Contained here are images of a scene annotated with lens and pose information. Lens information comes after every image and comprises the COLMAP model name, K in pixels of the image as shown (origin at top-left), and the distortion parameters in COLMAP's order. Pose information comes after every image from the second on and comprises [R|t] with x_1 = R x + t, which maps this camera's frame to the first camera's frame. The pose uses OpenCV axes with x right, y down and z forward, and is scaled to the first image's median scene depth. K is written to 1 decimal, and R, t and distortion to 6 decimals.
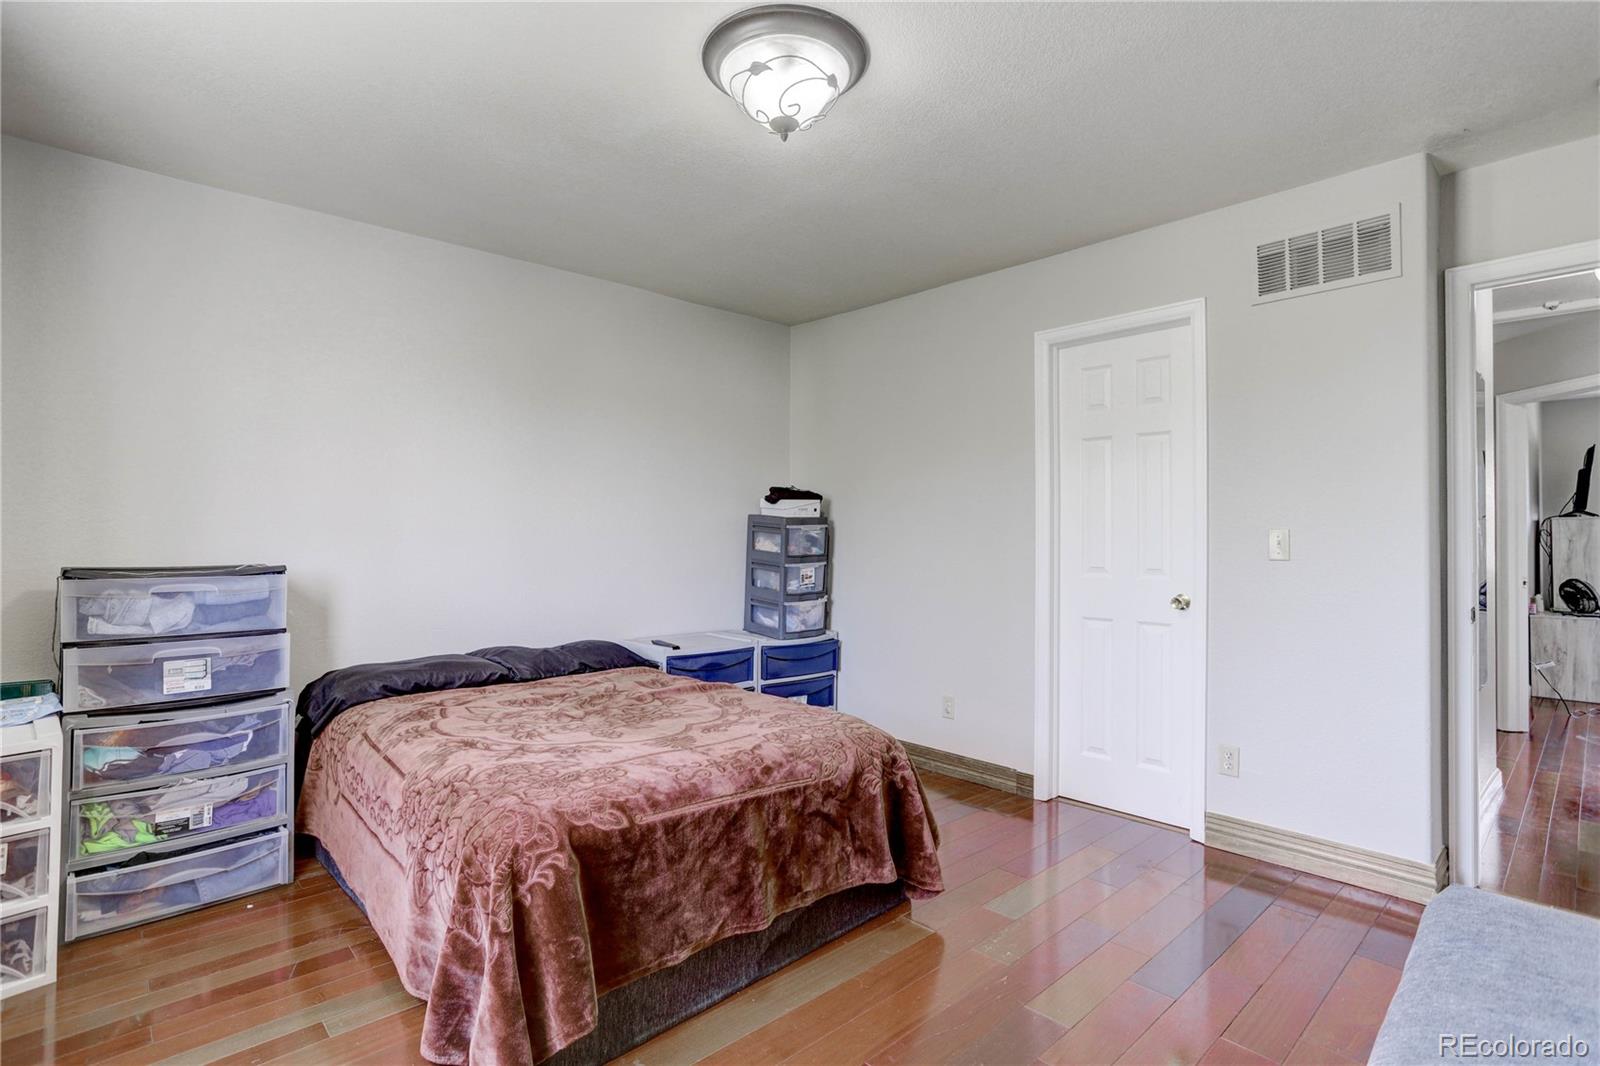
lens RADIAL K [[785.3, 0, 779.7], [0, 785.3, 530.5], [0, 0, 1]] dist [-0.062587, 0.035721]
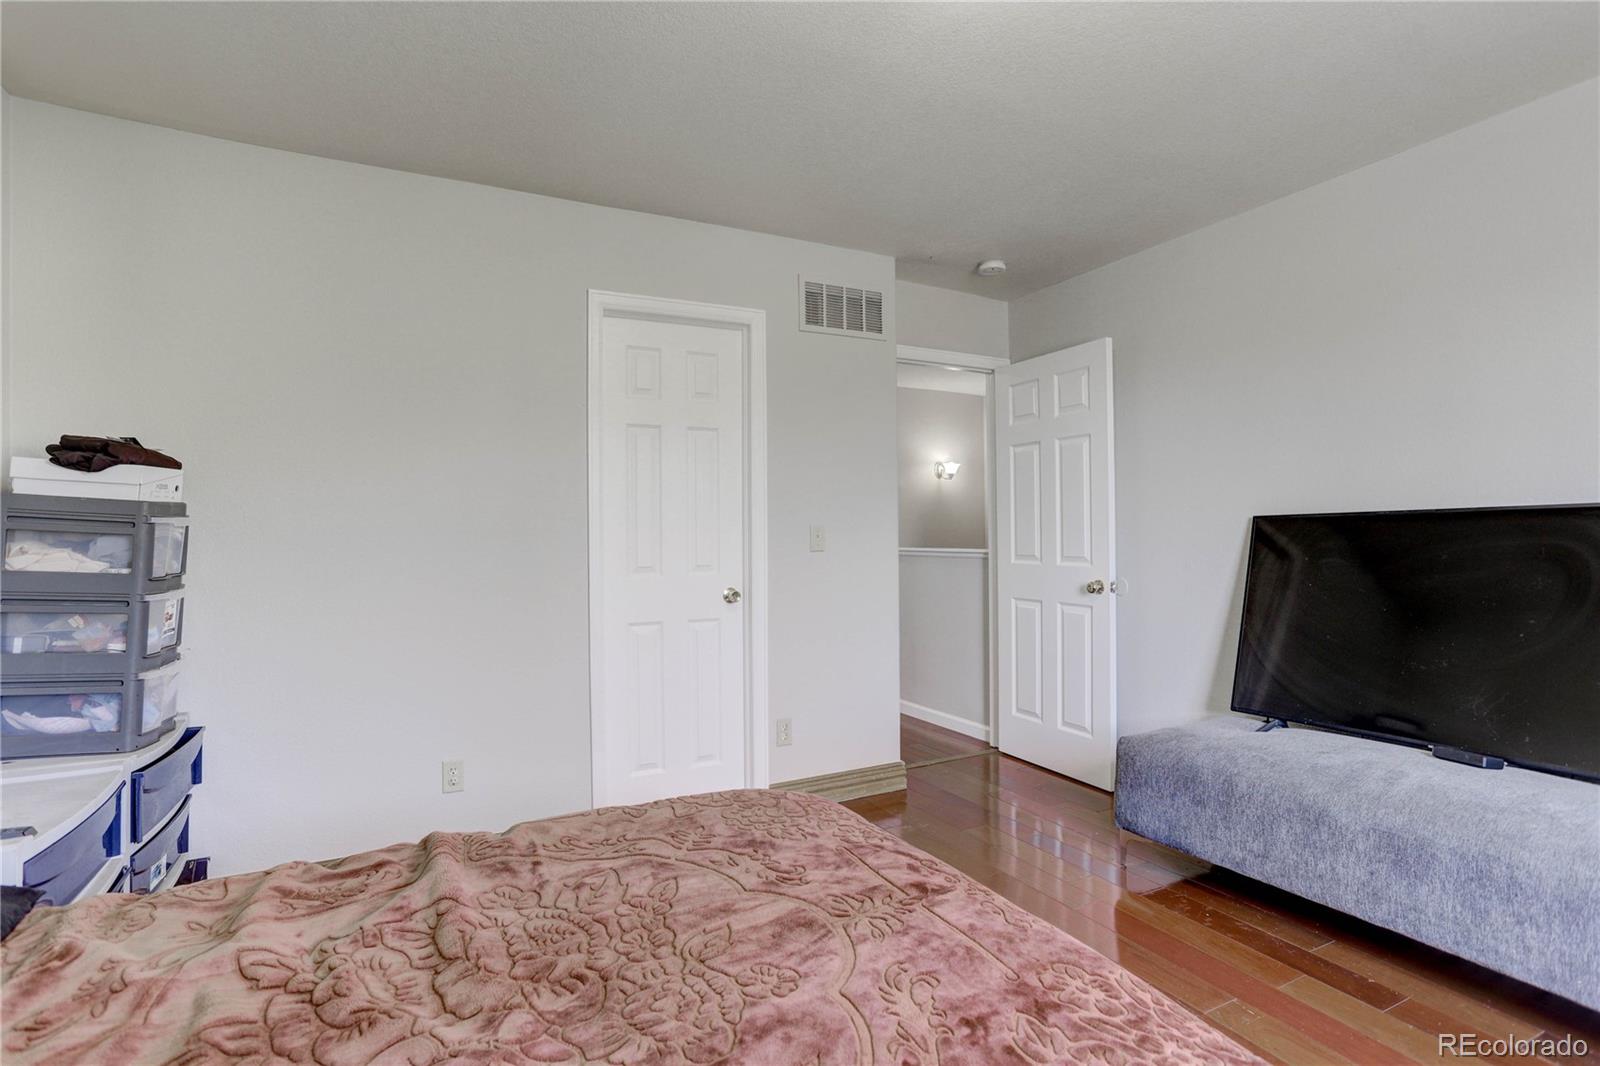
lens RADIAL K [[785.3, 0, 779.7], [0, 785.3, 530.5], [0, 0, 1]] dist [-0.062587, 0.035721]
pose [[0.255080, -0.005369, 0.966905, -0.492320], [0.003882, 0.999982, 0.004529, 0.001285], [-0.966912, 0.002598, 0.255096, 0.681937]]
